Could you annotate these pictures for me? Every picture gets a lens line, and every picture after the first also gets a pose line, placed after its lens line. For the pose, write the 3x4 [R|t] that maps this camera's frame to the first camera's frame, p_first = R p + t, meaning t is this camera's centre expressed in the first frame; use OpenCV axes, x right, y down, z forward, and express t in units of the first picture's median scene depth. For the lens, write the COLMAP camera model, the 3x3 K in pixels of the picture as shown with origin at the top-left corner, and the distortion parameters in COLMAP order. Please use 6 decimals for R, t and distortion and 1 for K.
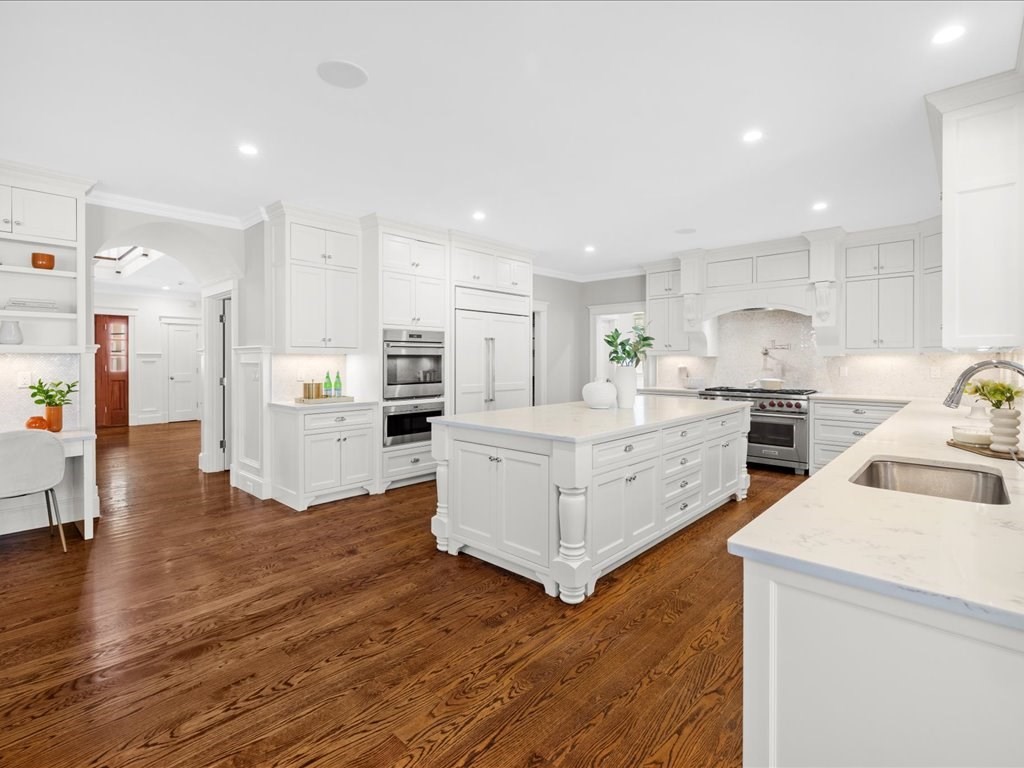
lens RADIAL K [[487.8, 0, 511.6], [0, 487.8, 362.5], [0, 0, 1]] dist [-0.000002, -0.000227]
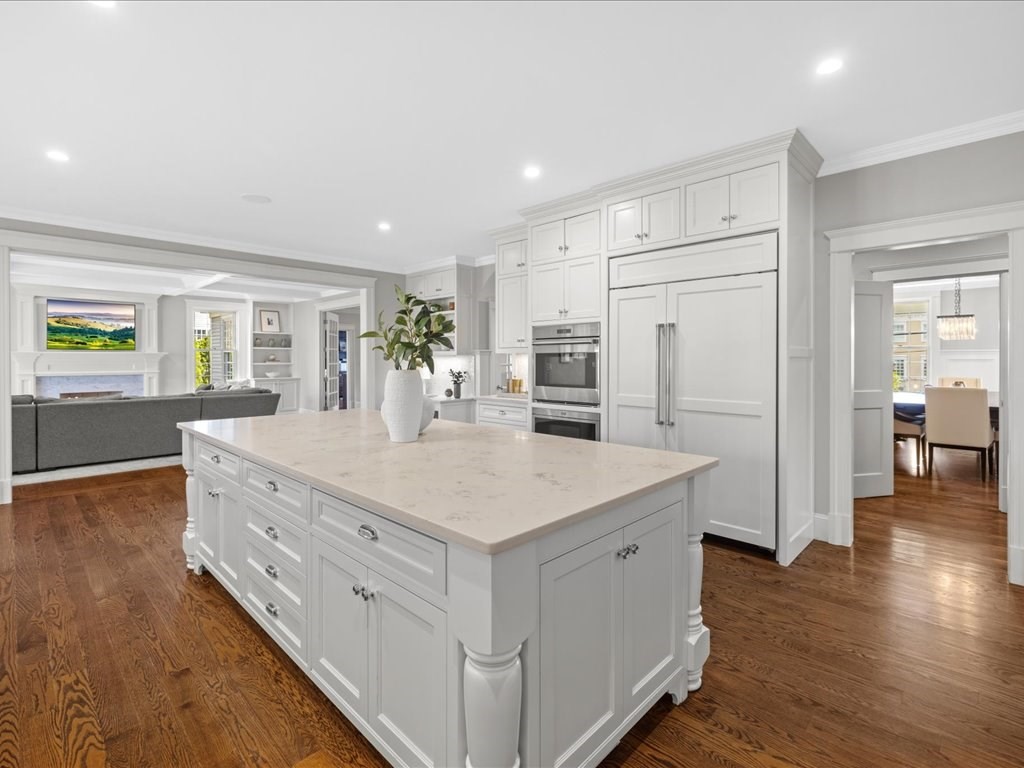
lens RADIAL K [[487.8, 0, 511.6], [0, 487.8, 362.5], [0, 0, 1]] dist [-0.000002, -0.000227]
pose [[-0.022976, 0.005134, -0.999723, 0.702459], [-0.005470, 0.999971, 0.005261, -0.003012], [0.999721, 0.005589, -0.022948, 0.984172]]
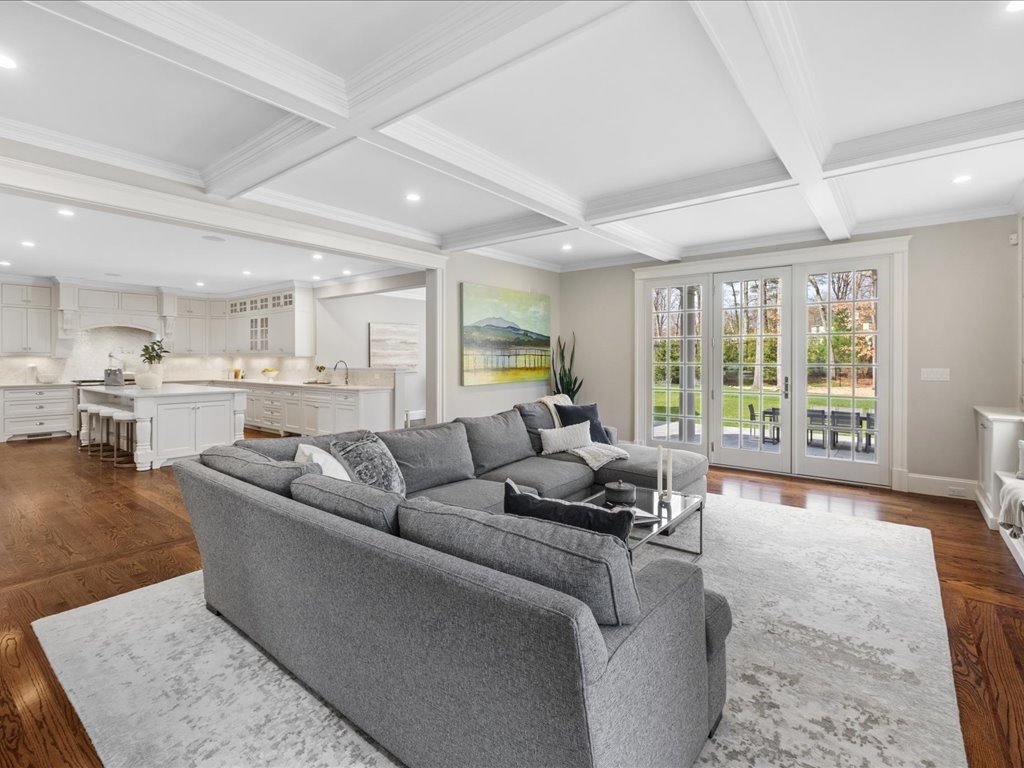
lens RADIAL K [[494.5, 0, 513.0], [0, 494.5, 353.8], [0, 0, 1]] dist [0.001251, -0.000135]
pose [[-0.077908, 0.012092, 0.996887, -1.416263], [0.007412, 0.999906, -0.011549, 0.001762], [-0.996933, 0.006489, -0.077991, -0.124364]]
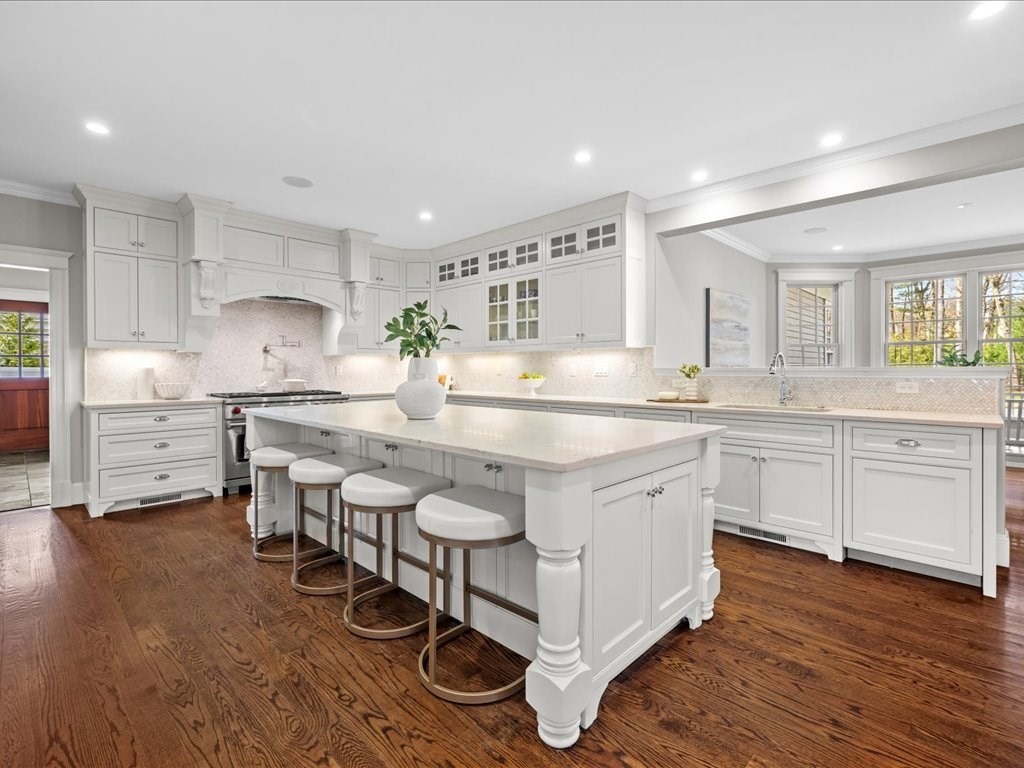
lens RADIAL K [[487.8, 0, 511.6], [0, 487.8, 362.5], [0, 0, 1]] dist [-0.000002, -0.000227]
pose [[0.027204, 0.011744, 0.999561, -0.428263], [0.010451, 0.999873, -0.012033, 0.022117], [-0.999575, 0.010774, 0.027078, 0.730318]]
